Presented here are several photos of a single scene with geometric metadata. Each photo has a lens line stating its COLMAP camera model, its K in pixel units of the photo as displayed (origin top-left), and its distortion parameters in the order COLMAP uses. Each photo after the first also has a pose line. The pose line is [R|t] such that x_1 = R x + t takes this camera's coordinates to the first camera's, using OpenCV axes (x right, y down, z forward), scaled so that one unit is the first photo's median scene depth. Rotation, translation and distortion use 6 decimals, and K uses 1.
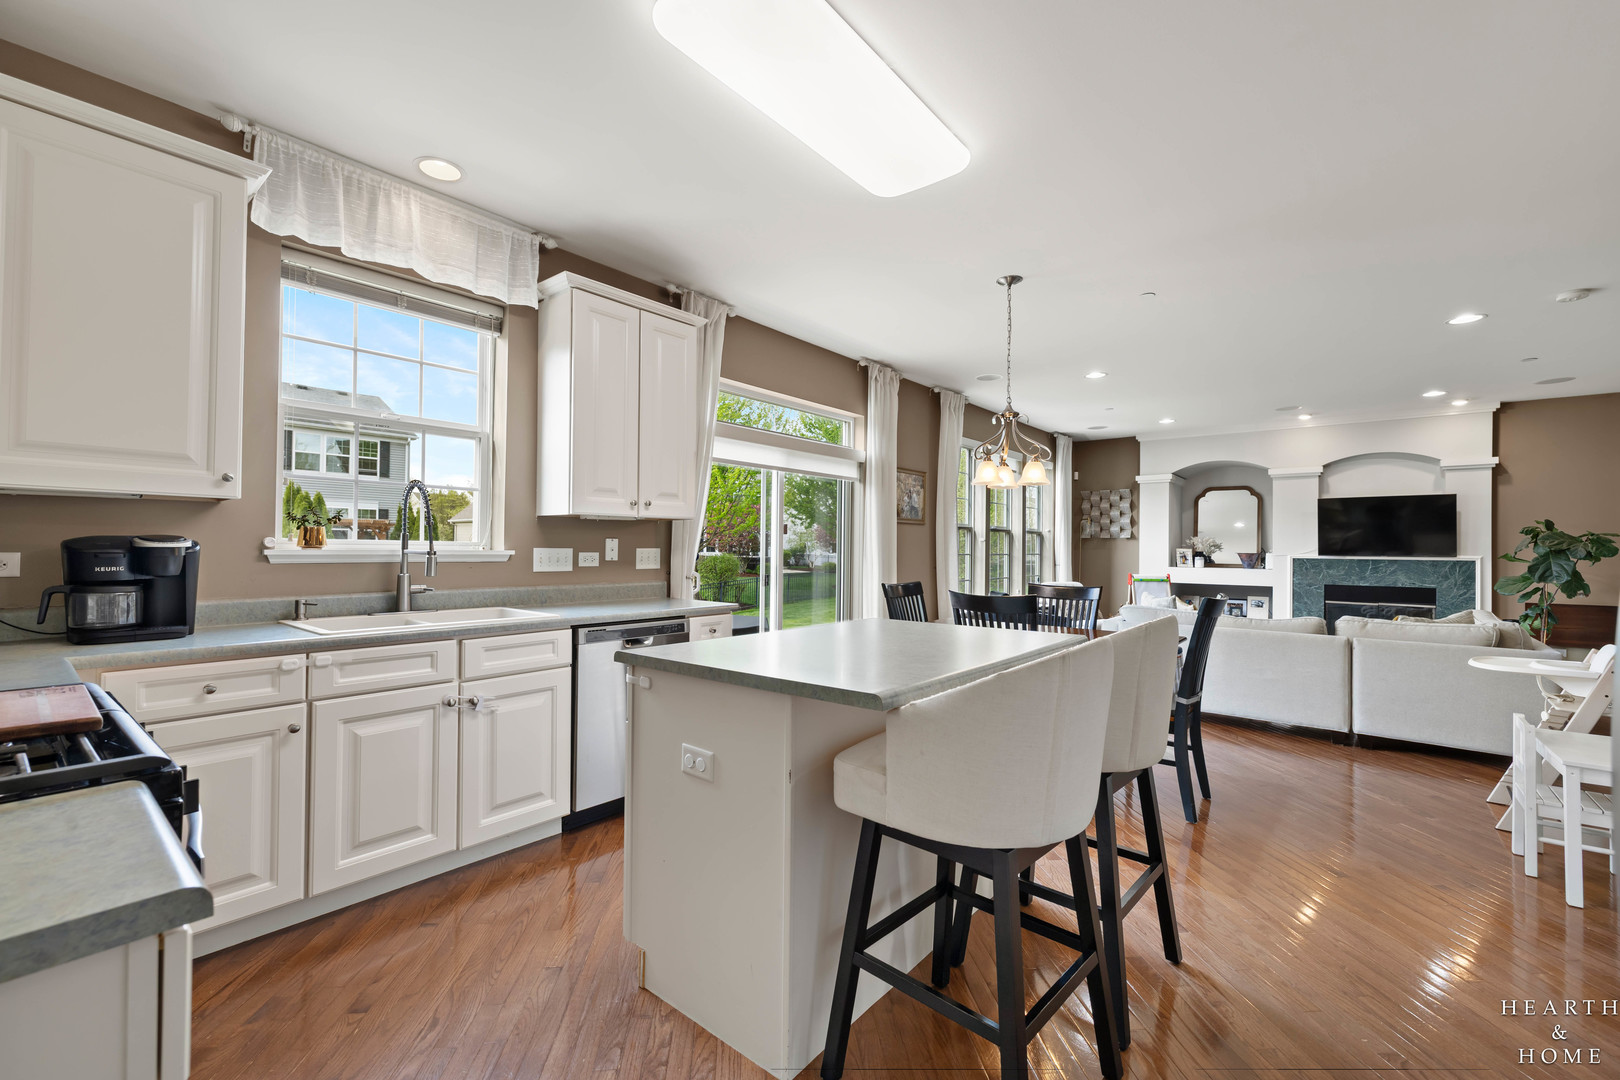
lens RADIAL K [[673.3, 0, 798.9], [0, 673.3, 539.8], [0, 0, 1]] dist [-0.000462, -0.000091]
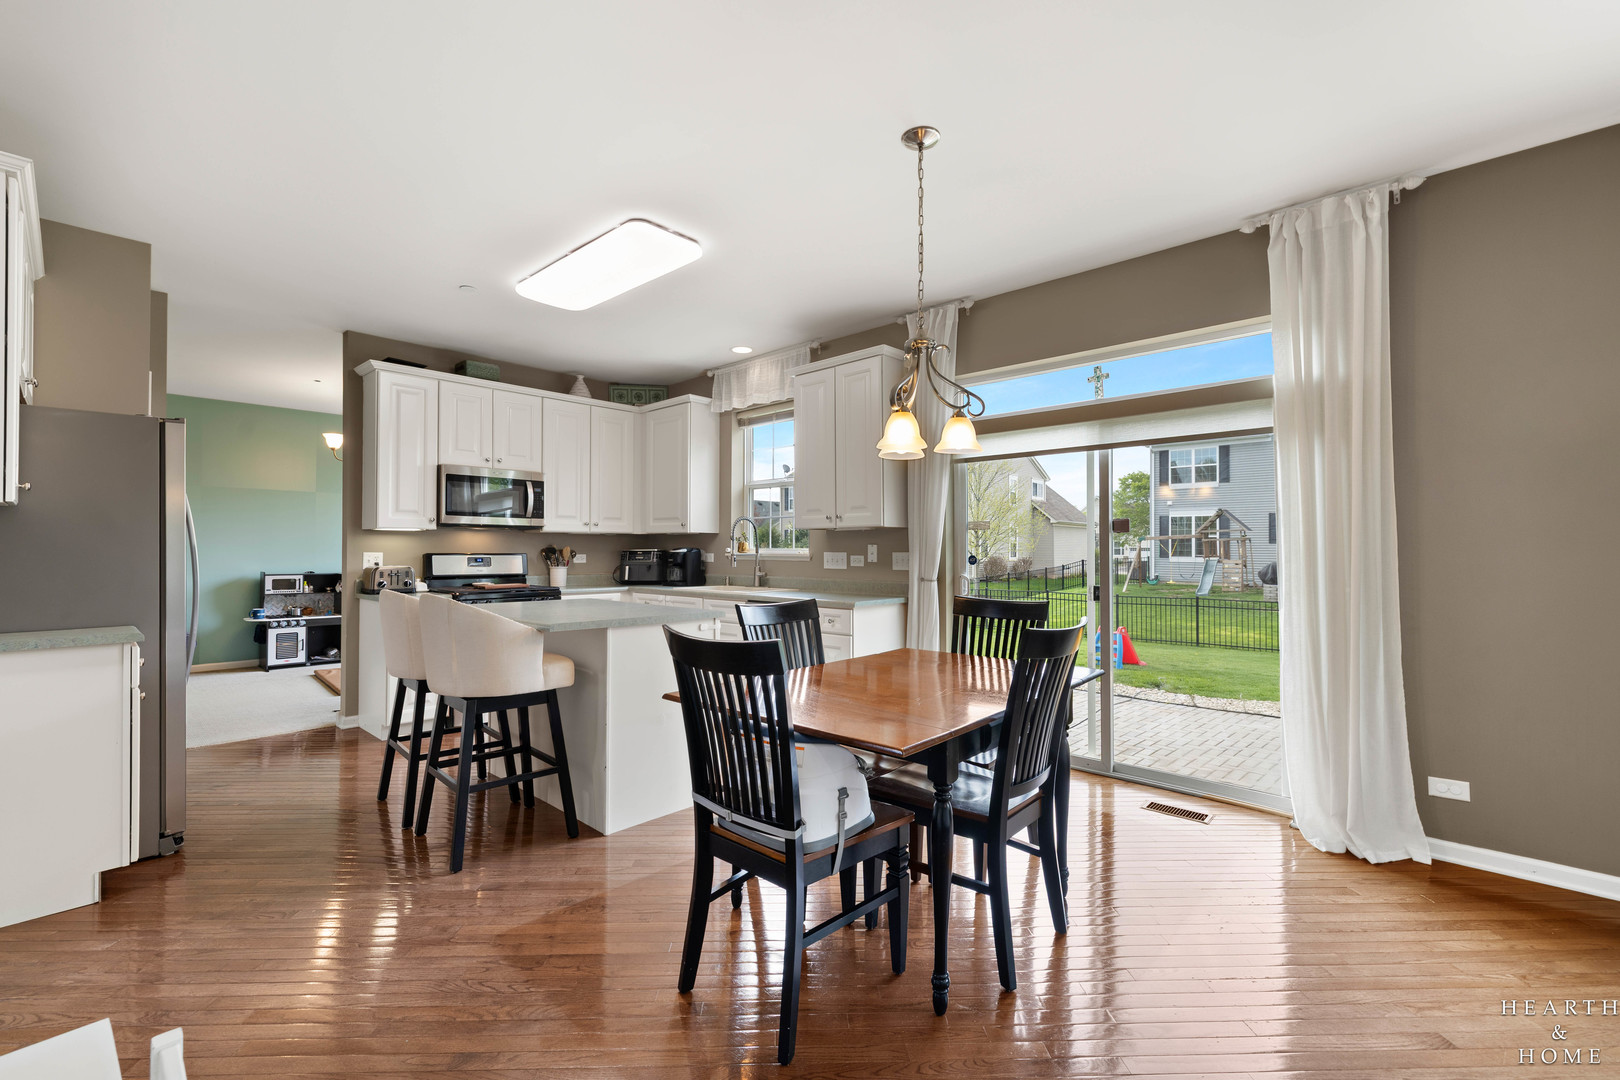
lens RADIAL K [[689.9, 0, 800.7], [0, 689.9, 542.0], [0, 0, 1]] dist [0.006942, 0.000005]
pose [[-0.060164, -0.020136, -0.997985, 1.433856], [0.009764, 0.999737, -0.020760, 0.026264], [0.998141, -0.010993, -0.059951, 1.349265]]
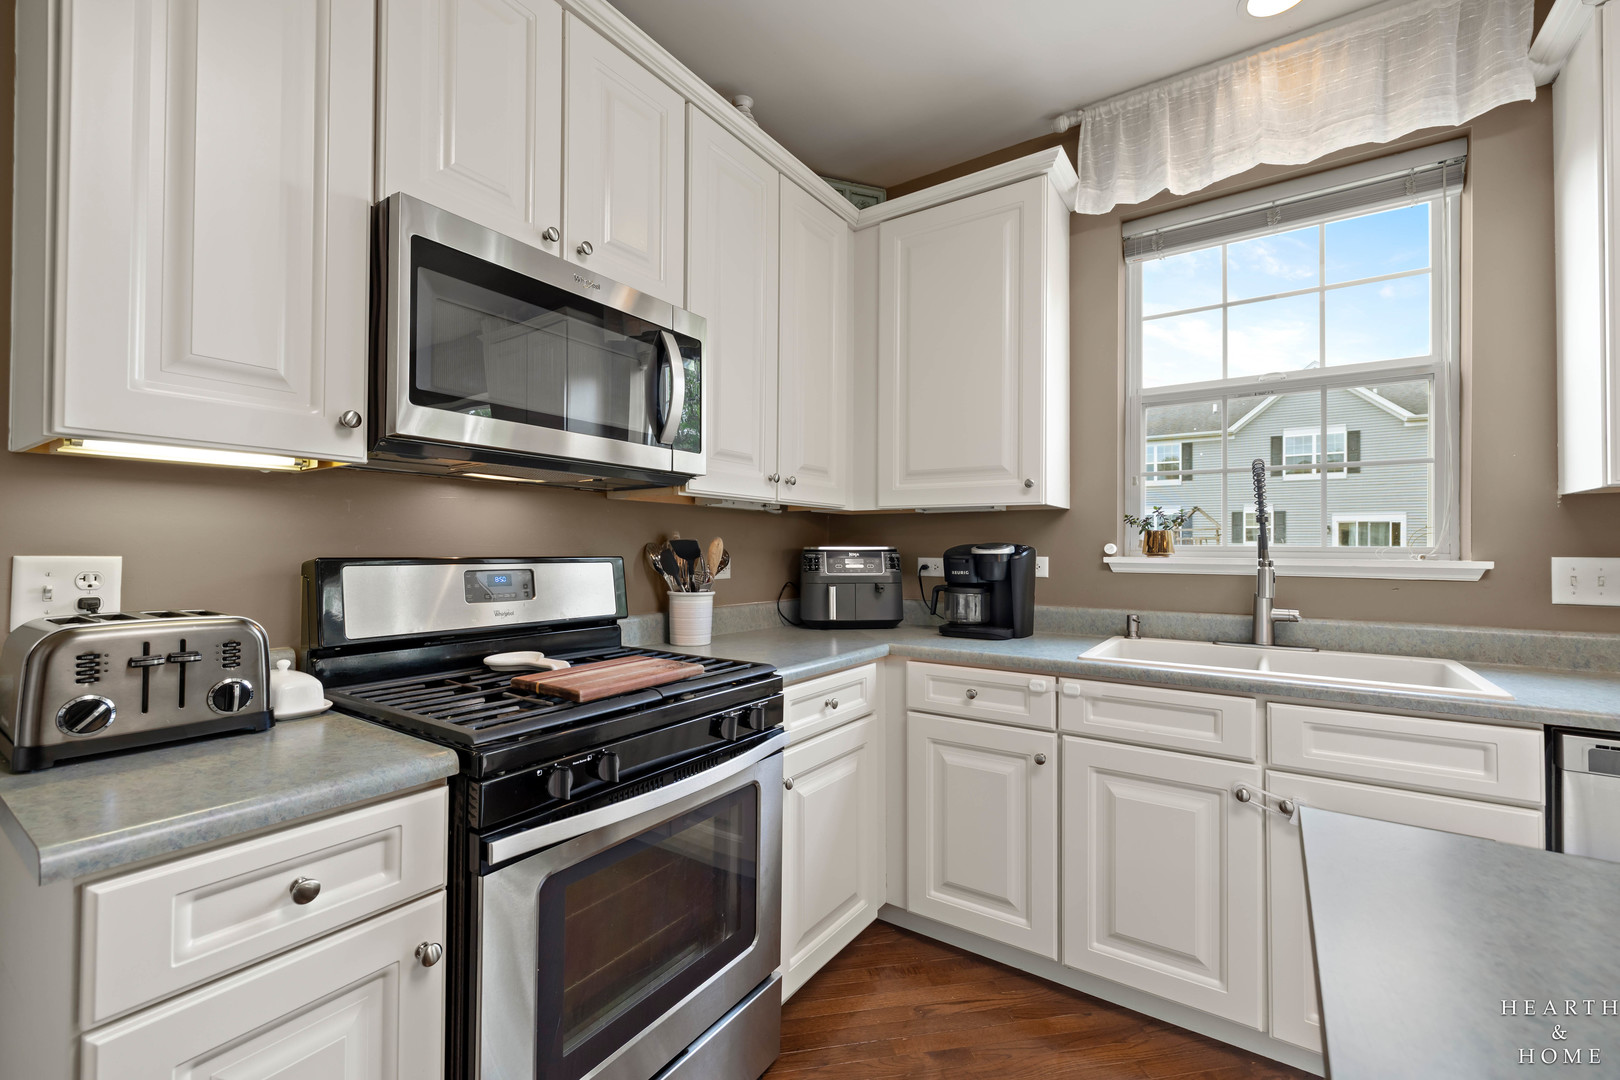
lens RADIAL K [[673.3, 0, 798.9], [0, 673.3, 539.8], [0, 0, 1]] dist [-0.000462, -0.000091]
pose [[0.101039, -0.019966, -0.994682, 0.082908], [0.007549, 0.999785, -0.019302, 0.005511], [0.994854, -0.005558, 0.101168, 0.482444]]
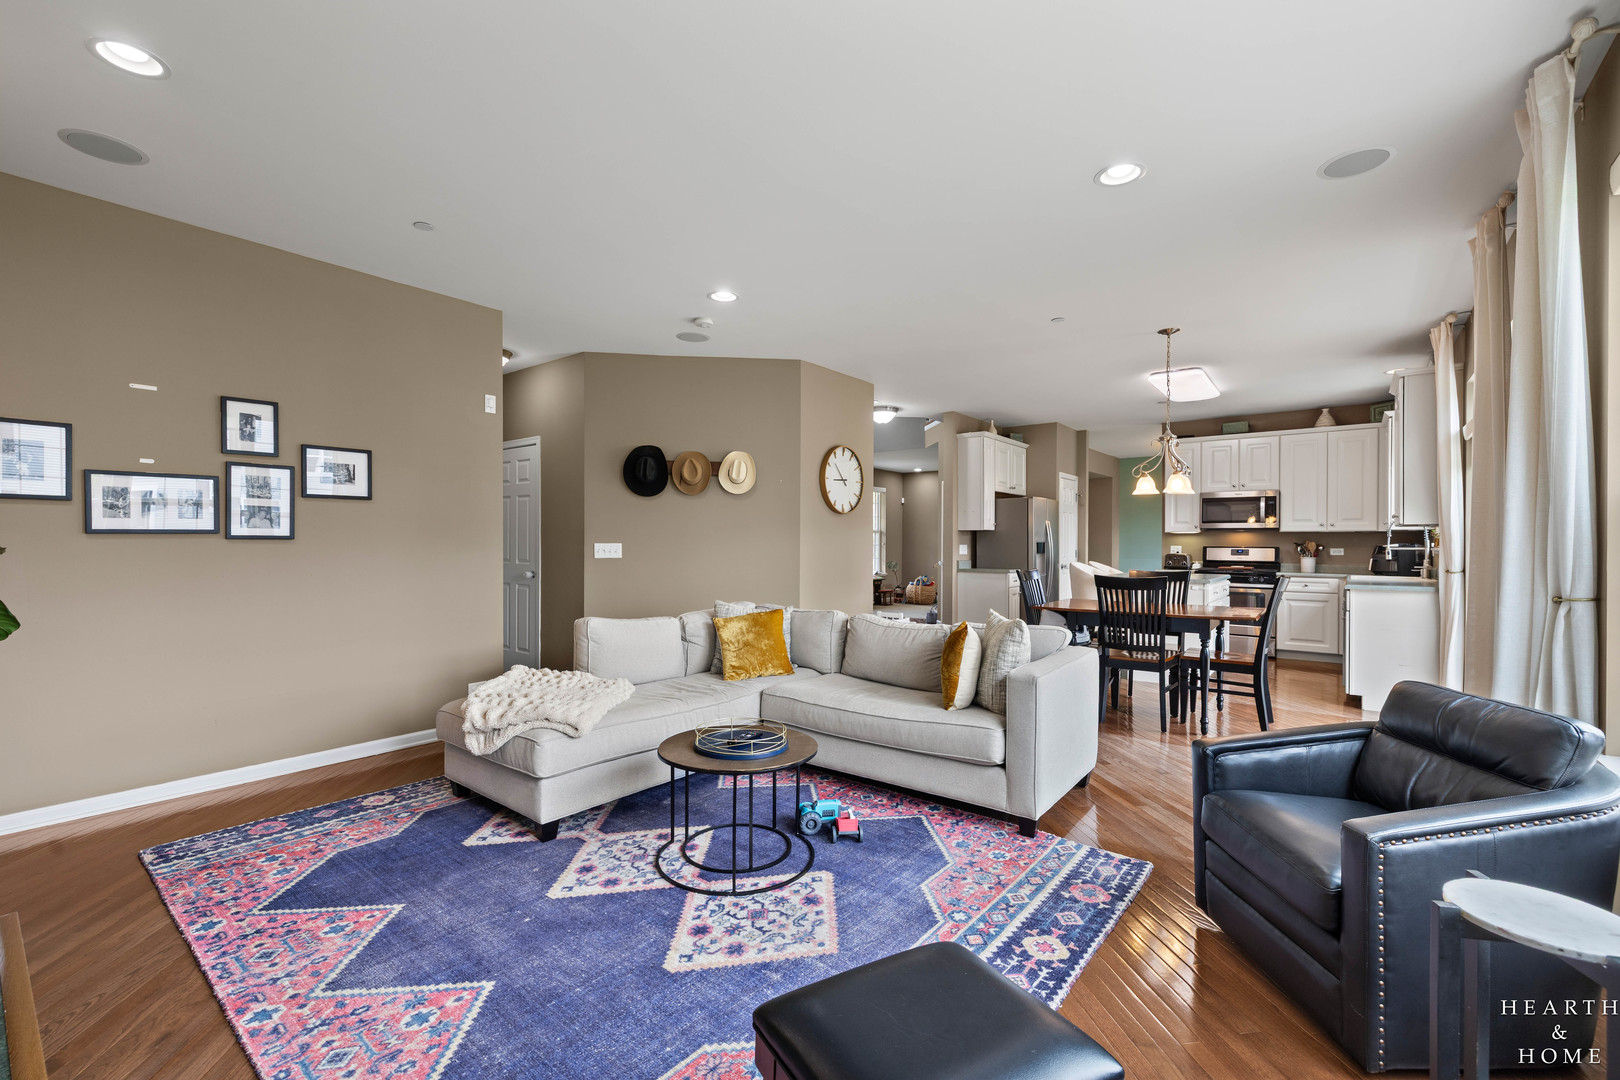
lens RADIAL K [[689.9, 0, 800.7], [0, 689.9, 542.0], [0, 0, 1]] dist [0.006942, 0.000005]
pose [[-0.999737, -0.010135, -0.020576, 1.492062], [-0.009834, 0.999843, -0.014718, 0.052367], [0.020722, -0.014512, -0.999680, 3.361347]]
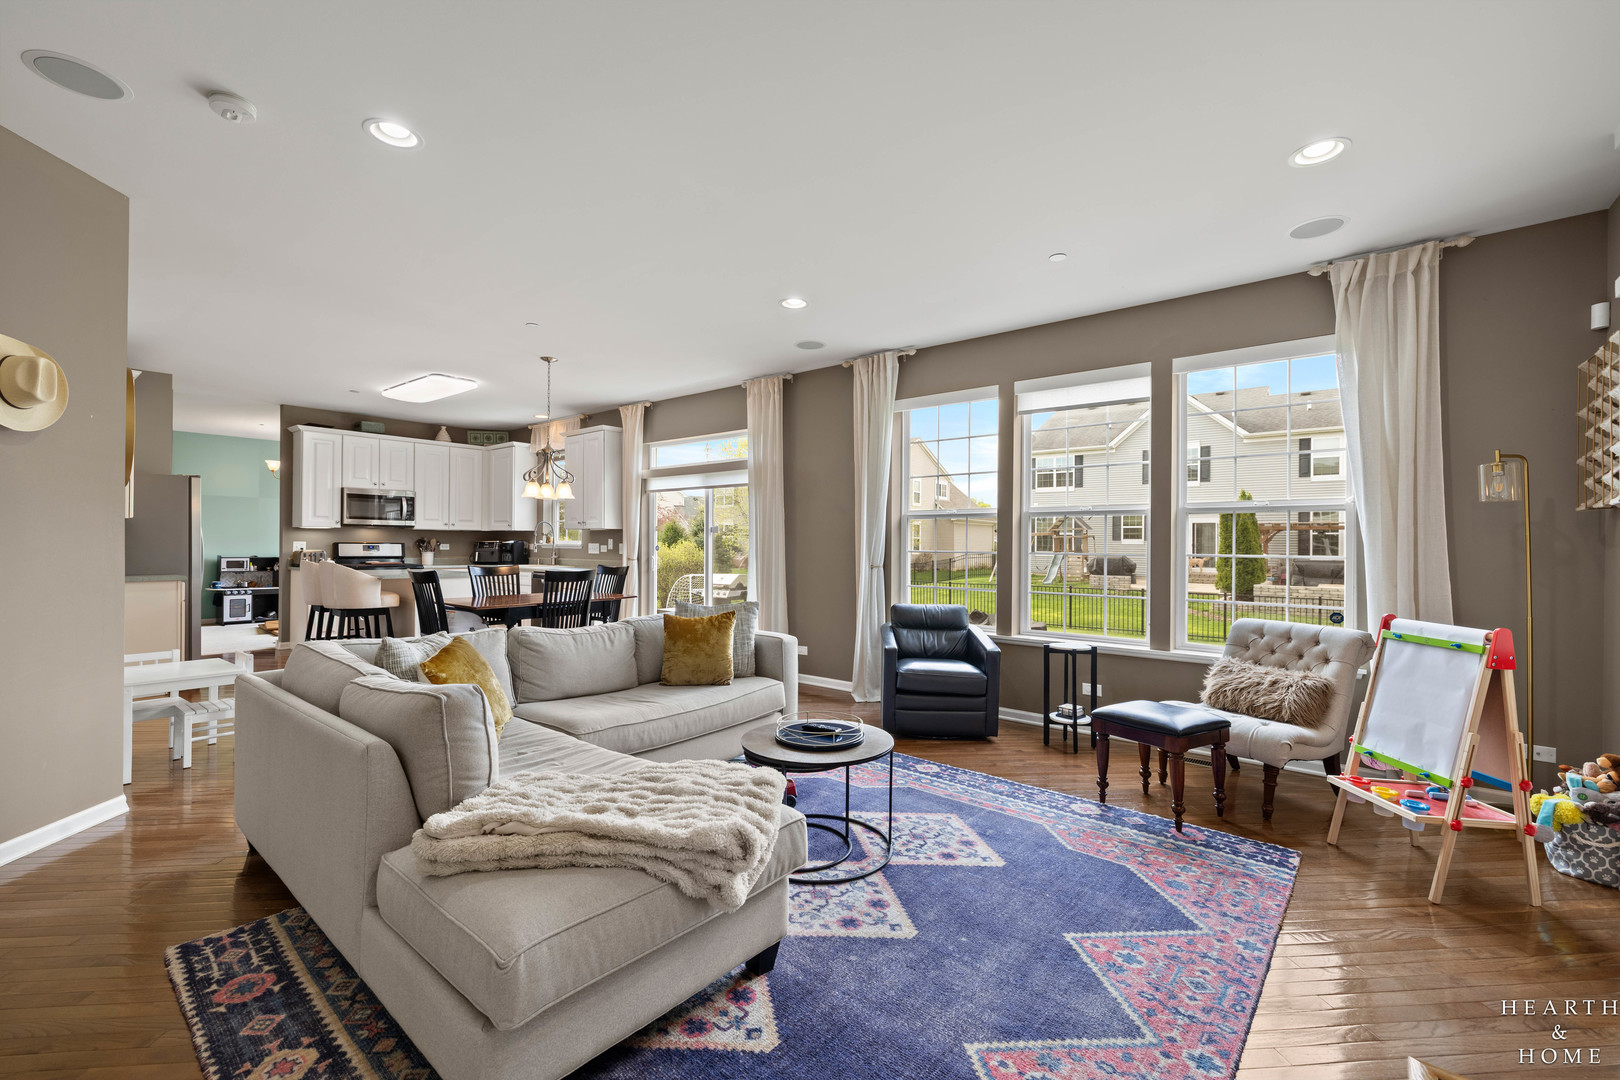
lens RADIAL K [[689.9, 0, 800.7], [0, 689.9, 542.0], [0, 0, 1]] dist [0.006942, 0.000005]
pose [[0.001785, -0.011411, -0.999933, 2.665056], [0.004010, 0.999927, -0.011404, 0.049688], [0.999990, -0.003990, 0.001830, 2.266834]]
